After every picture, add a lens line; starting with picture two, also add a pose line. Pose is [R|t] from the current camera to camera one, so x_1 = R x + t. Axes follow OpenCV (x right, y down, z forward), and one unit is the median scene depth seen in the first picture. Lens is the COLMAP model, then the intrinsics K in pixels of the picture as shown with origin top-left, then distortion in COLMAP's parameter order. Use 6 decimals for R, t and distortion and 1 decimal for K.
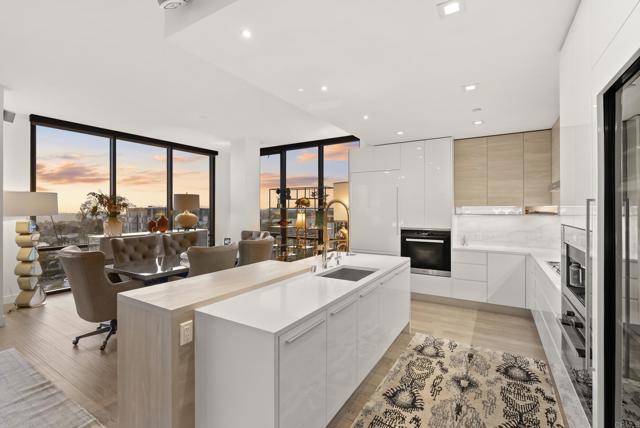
lens RADIAL K [[293.4, 0, 319.5], [0, 293.4, 211.4], [0, 0, 1]] dist [0.001552, 0.000212]
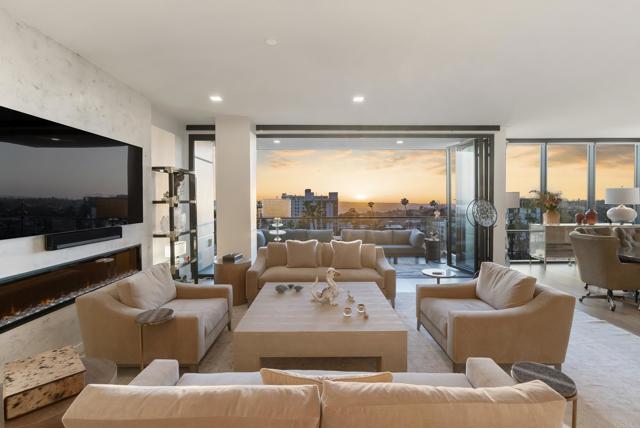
lens RADIAL K [[293.4, 0, 318.5], [0, 293.4, 209.3], [0, 0, 1]] dist [0.001552, 0.000212]
pose [[0.524651, 0.025705, -0.850929, -0.153549], [-0.004774, 0.999617, 0.027254, -0.008667], [0.851304, -0.010237, 0.524573, -0.404860]]
